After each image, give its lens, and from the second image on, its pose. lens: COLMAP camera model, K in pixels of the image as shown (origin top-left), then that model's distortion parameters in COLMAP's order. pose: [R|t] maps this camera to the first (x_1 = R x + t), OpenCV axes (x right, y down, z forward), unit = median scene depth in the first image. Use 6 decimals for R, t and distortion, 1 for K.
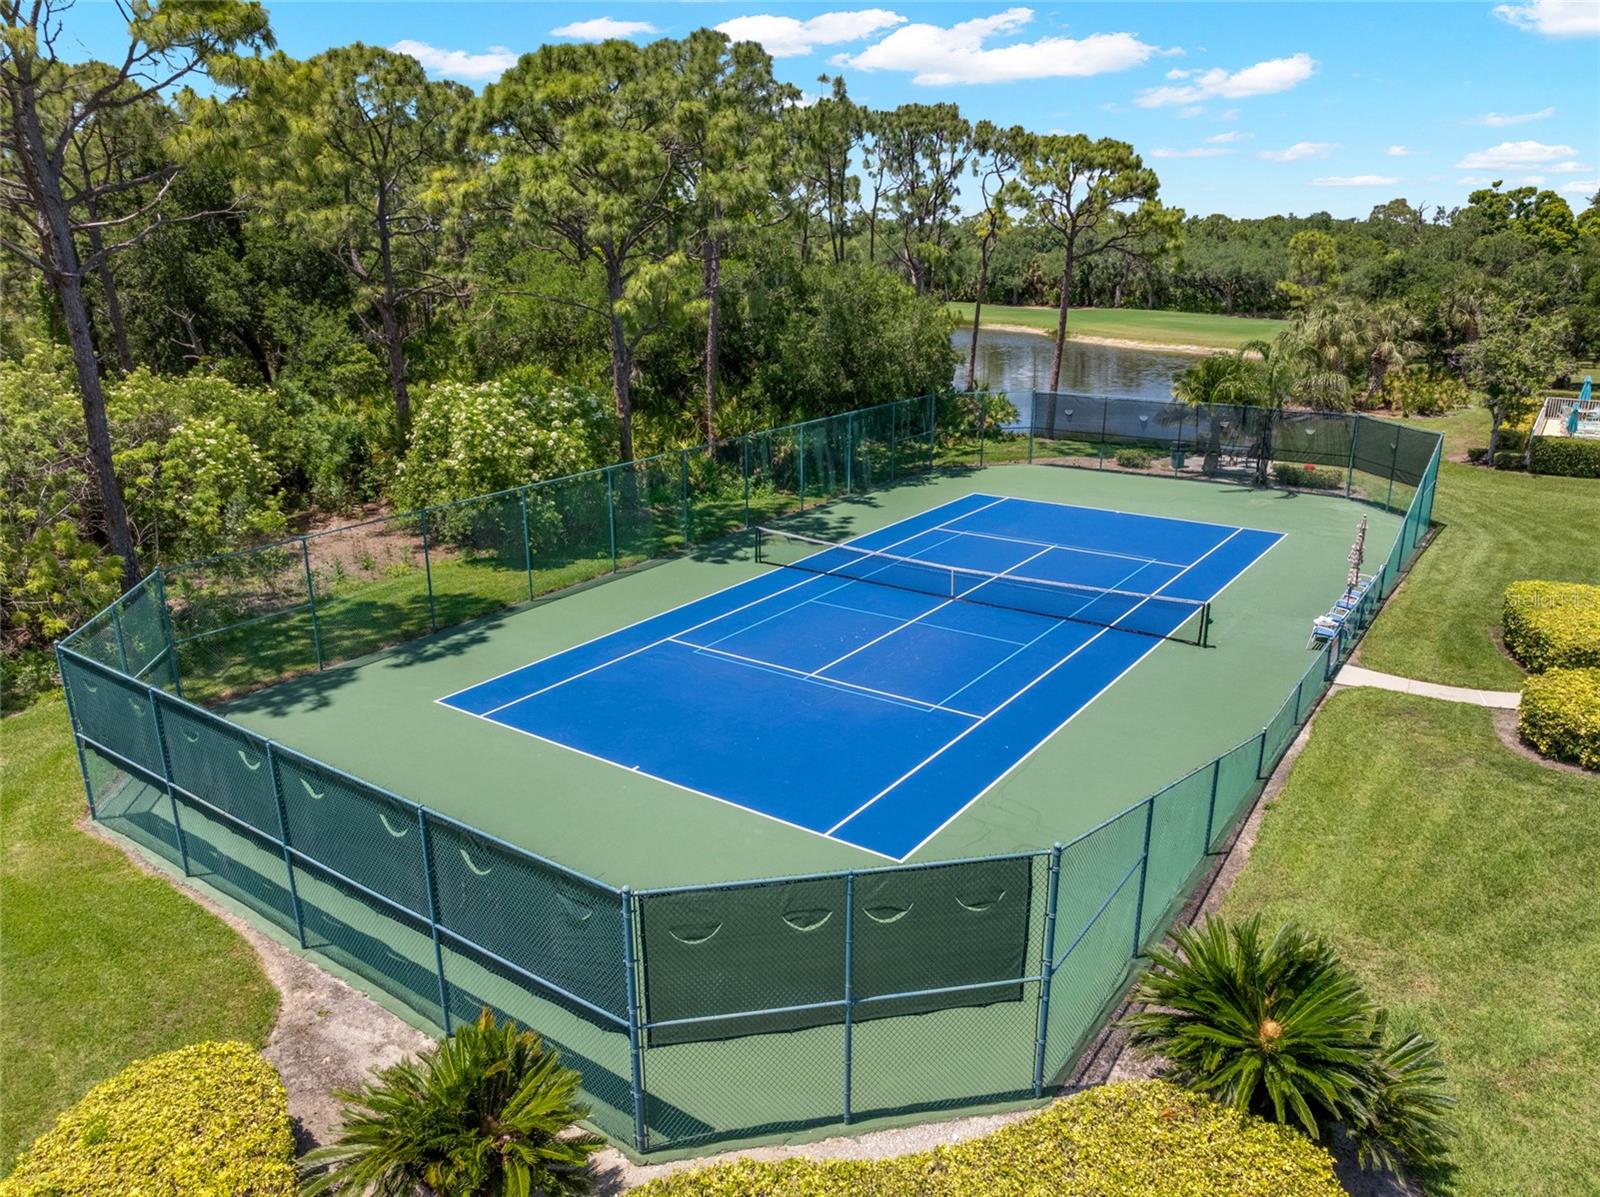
lens RADIAL K [[1112.0, 0, 791.5], [0, 1112.0, 594.1], [0, 0, 1]] dist [-0.019499, 0.001849]
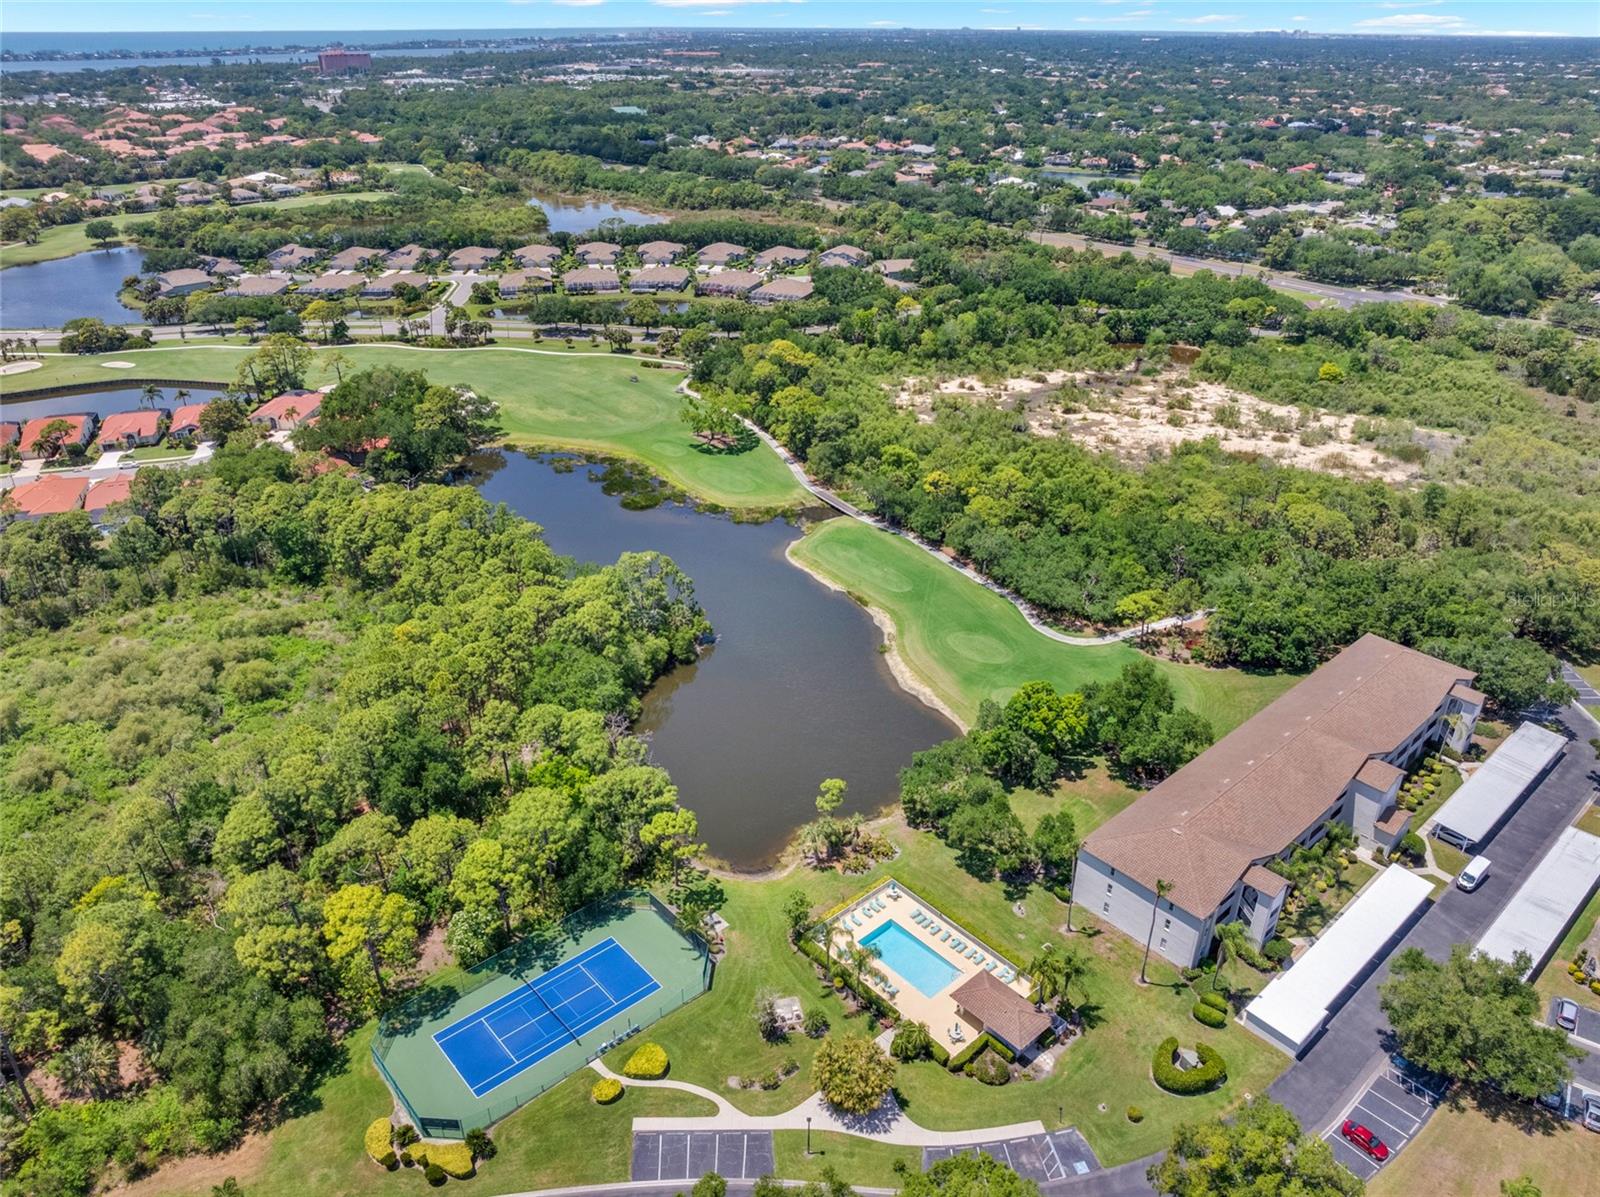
lens RADIAL K [[1112.0, 0, 791.5], [0, 1112.0, 594.1], [0, 0, 1]] dist [-0.019499, 0.001849]
pose [[0.973162, 0.110173, -0.202031, 2.013463], [-0.077033, 0.983258, 0.165137, -2.735934], [0.216843, -0.145142, 0.965356, -3.172439]]
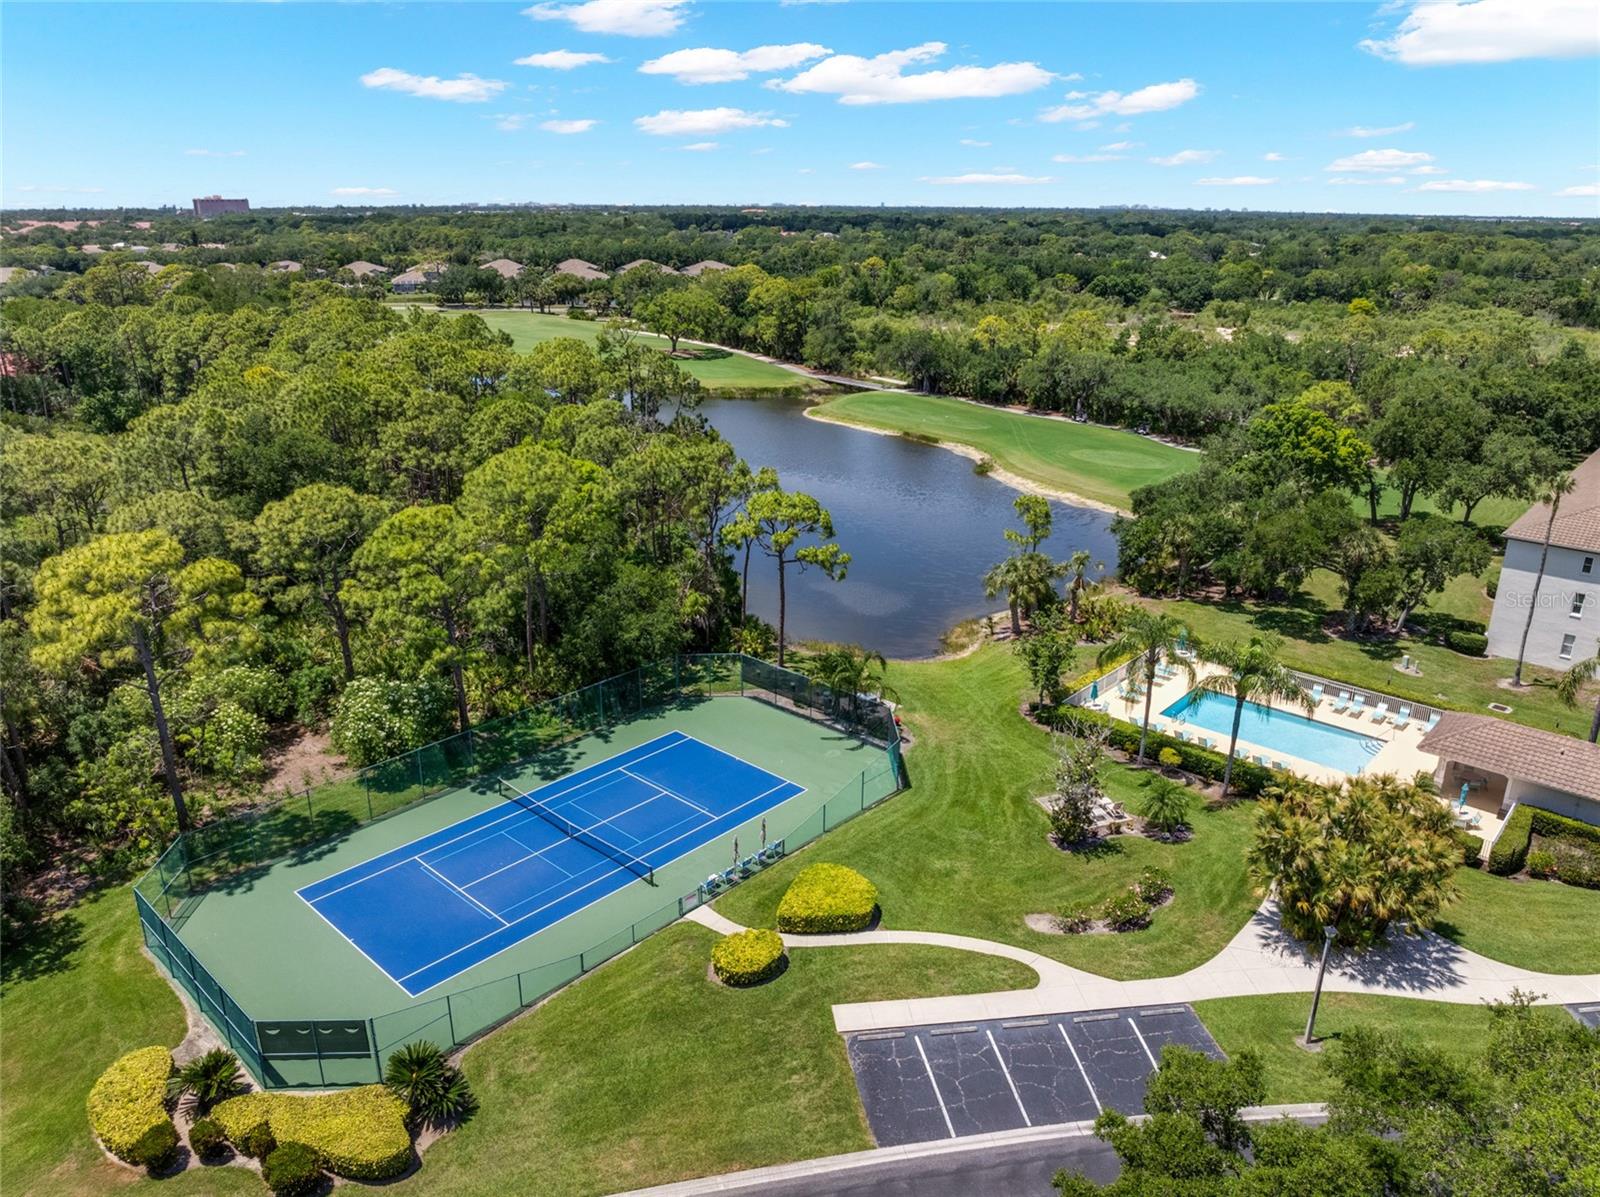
lens RADIAL K [[1116.0, 0, 800.0], [0, 1116.0, 598.5], [0, 0, 1]] dist [-0.025328, 0.003615]
pose [[0.992095, 0.051218, -0.114558, 0.844501], [-0.047137, 0.998163, 0.038059, -0.574491], [0.116297, -0.032359, 0.992687, -1.018221]]
